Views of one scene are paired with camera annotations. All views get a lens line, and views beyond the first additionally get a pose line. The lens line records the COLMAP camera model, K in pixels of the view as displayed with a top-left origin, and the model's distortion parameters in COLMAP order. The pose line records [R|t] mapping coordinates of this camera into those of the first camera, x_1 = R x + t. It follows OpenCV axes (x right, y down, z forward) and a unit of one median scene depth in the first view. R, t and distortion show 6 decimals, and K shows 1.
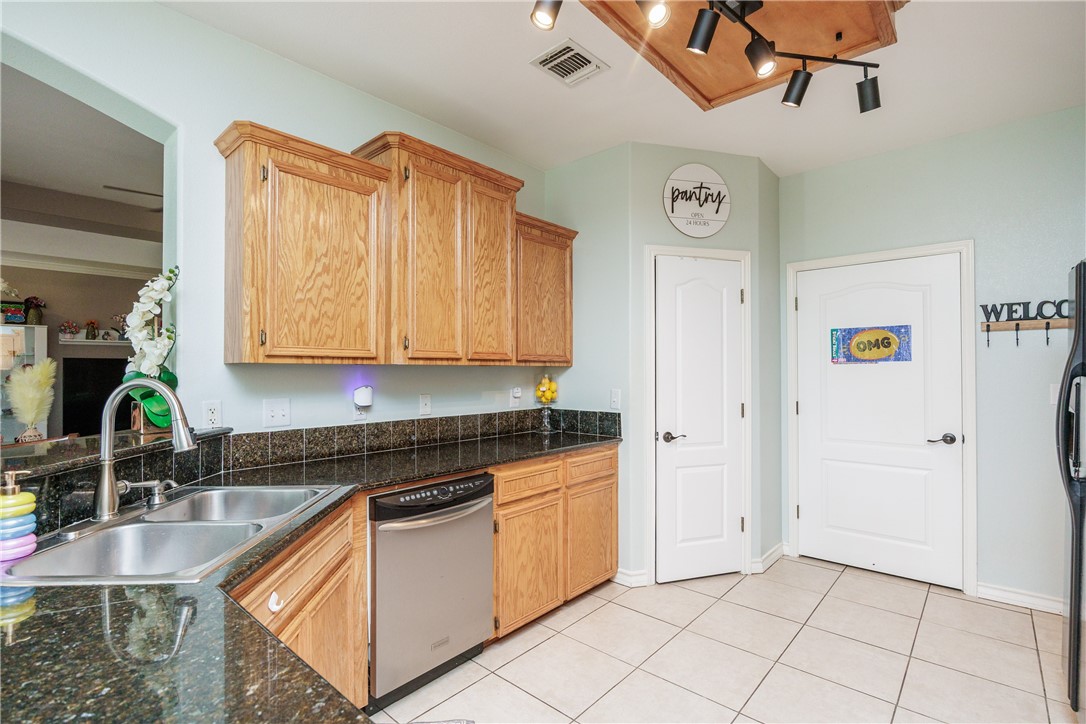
lens RADIAL K [[514.6, 0, 542.4], [0, 514.6, 368.4], [0, 0, 1]] dist [-0.012212, -0.000574]
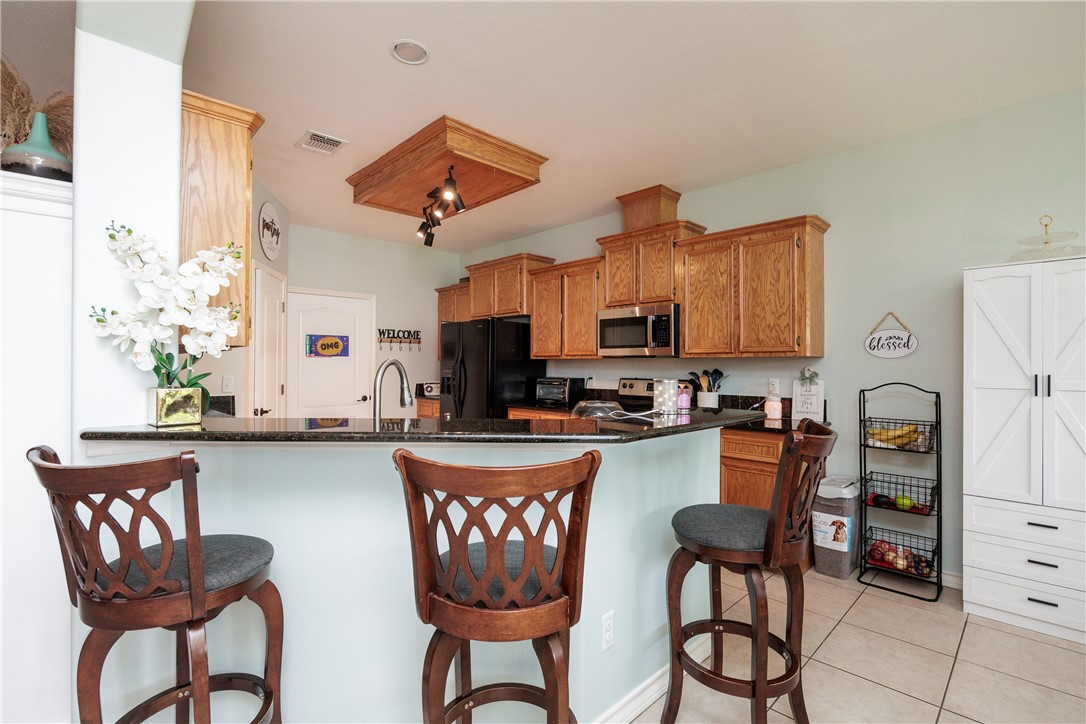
lens RADIAL K [[491.2, 0, 544.8], [0, 491.2, 366.0], [0, 0, 1]] dist [-0.002347, -0.000166]
pose [[0.066508, -0.000006, 0.997786, -0.934028], [-0.006182, 0.999981, 0.000418, 0.013937], [-0.997767, -0.006196, 0.066507, 0.214542]]
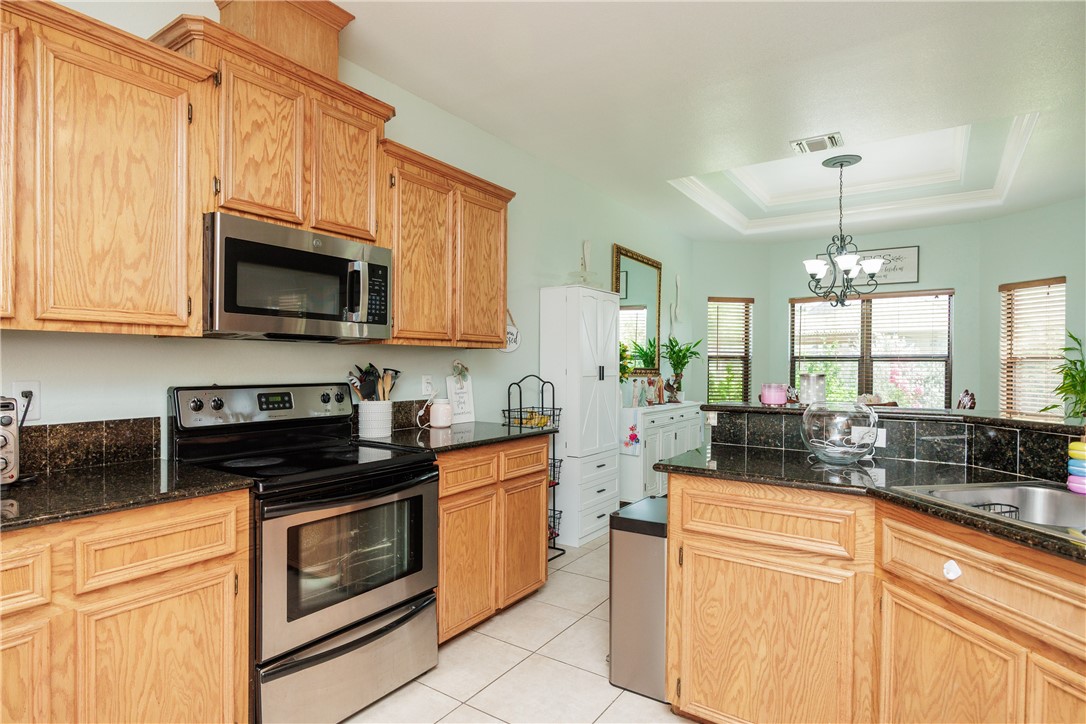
lens RADIAL K [[582.6, 0, 543.0], [0, 582.6, 362.0], [0, 0, 1]] dist [-0.002285, -0.000696]
pose [[-0.991034, -0.002676, -0.133580, 0.156544], [-0.001754, 0.999974, -0.007022, 0.022767], [0.133596, -0.006725, -0.991013, 0.804108]]
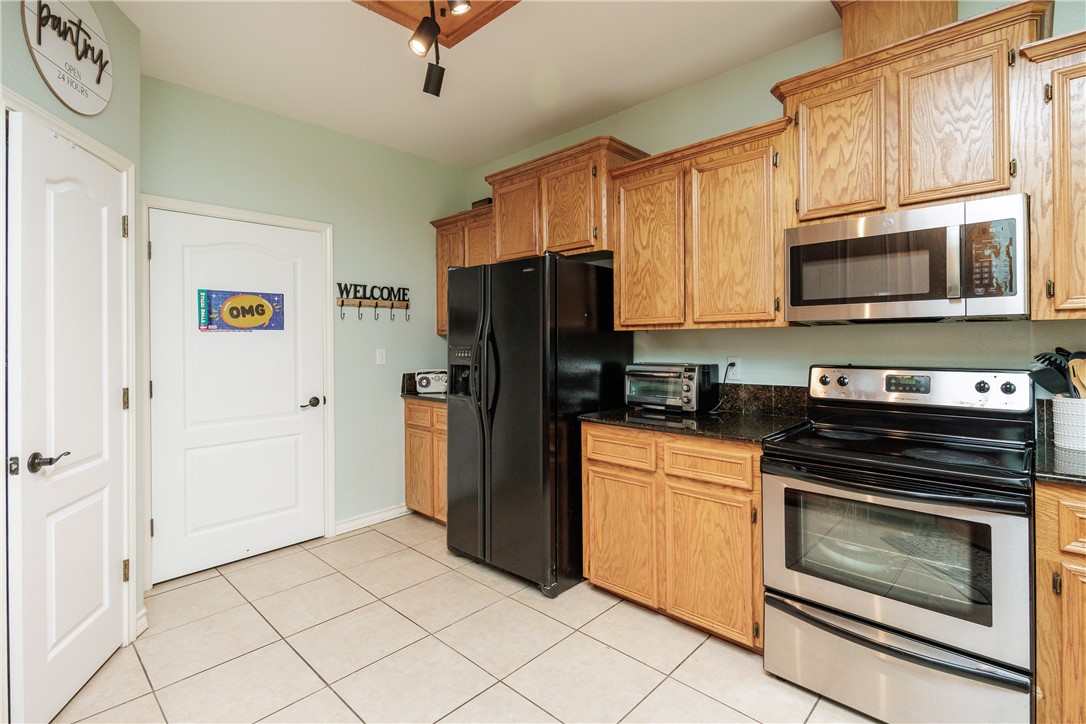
lens RADIAL K [[508.3, 0, 551.9], [0, 508.3, 341.1], [0, 0, 1]] dist [0.006989, -0.001110]
pose [[0.021588, 0.001443, 0.999766, -0.272518], [0.004710, 0.999988, -0.001545, 0.011868], [-0.999756, 0.004742, 0.021581, 0.456312]]
